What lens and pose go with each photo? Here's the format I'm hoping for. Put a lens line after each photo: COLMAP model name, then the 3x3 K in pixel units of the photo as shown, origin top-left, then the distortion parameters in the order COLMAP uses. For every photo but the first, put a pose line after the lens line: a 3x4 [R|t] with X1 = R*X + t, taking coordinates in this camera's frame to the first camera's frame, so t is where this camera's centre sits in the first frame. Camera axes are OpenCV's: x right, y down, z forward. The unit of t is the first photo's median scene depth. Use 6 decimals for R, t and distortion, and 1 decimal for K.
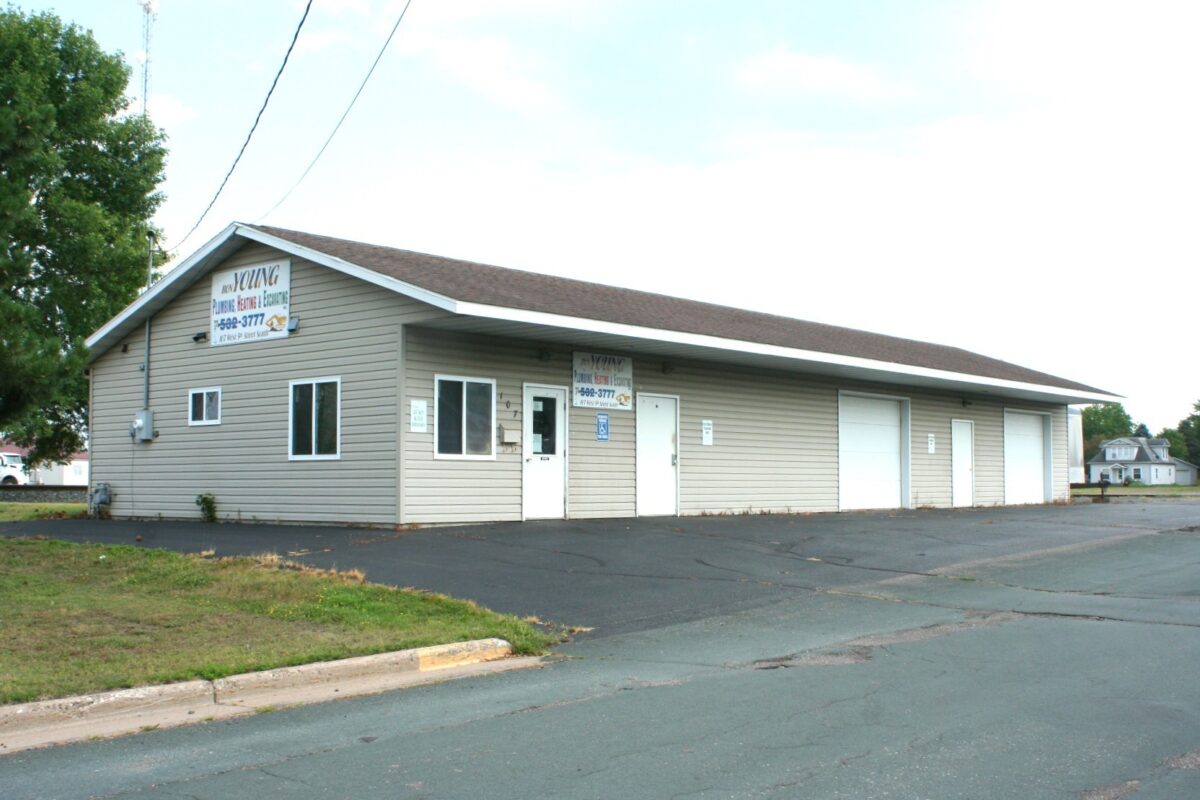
lens RADIAL K [[1319.0, 0, 599.0], [0, 1319.0, 399.0], [0, 0, 1]] dist [0.000081, 0.000000]
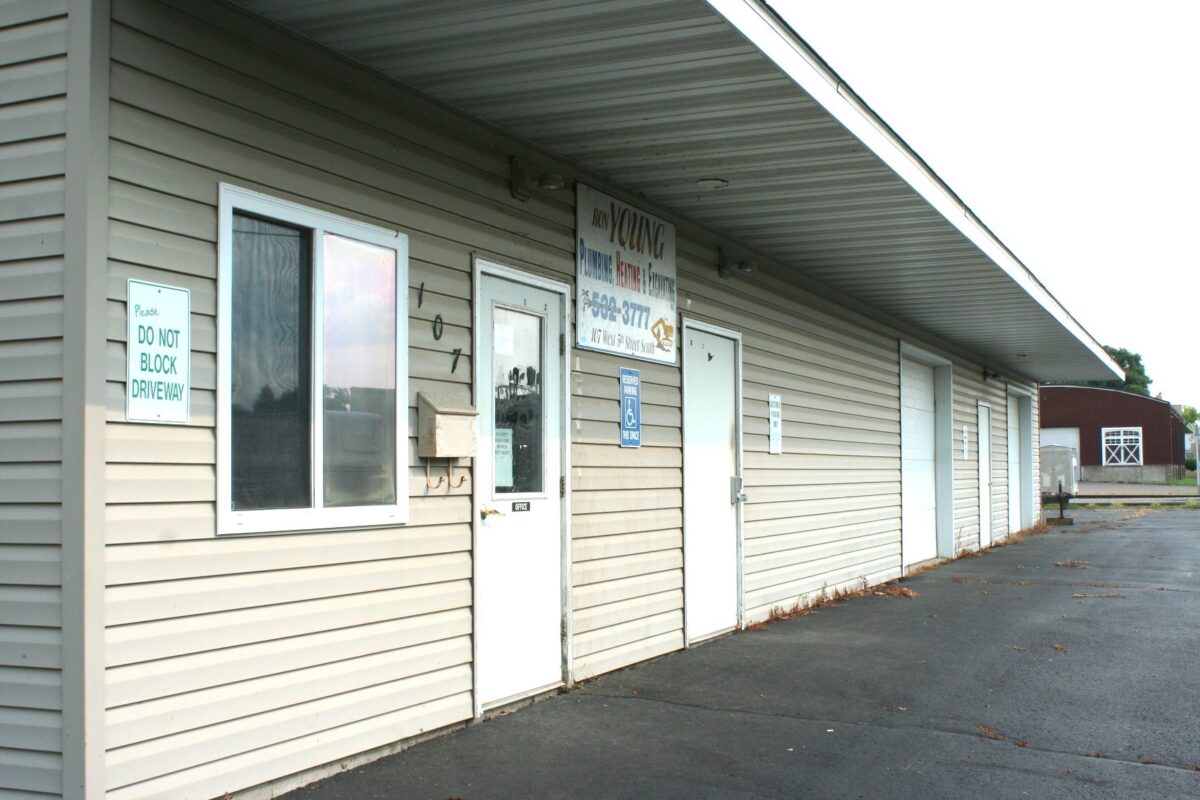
lens RADIAL K [[1427.8, 0, 600.6], [0, 1427.8, 398.9], [0, 0, 1]] dist [-0.090864, 0.000000]
pose [[0.960280, 0.006305, 0.278968, -0.120252], [-0.008897, 0.999928, 0.008025, 0.016788], [-0.278898, -0.010189, 0.960267, 0.676481]]
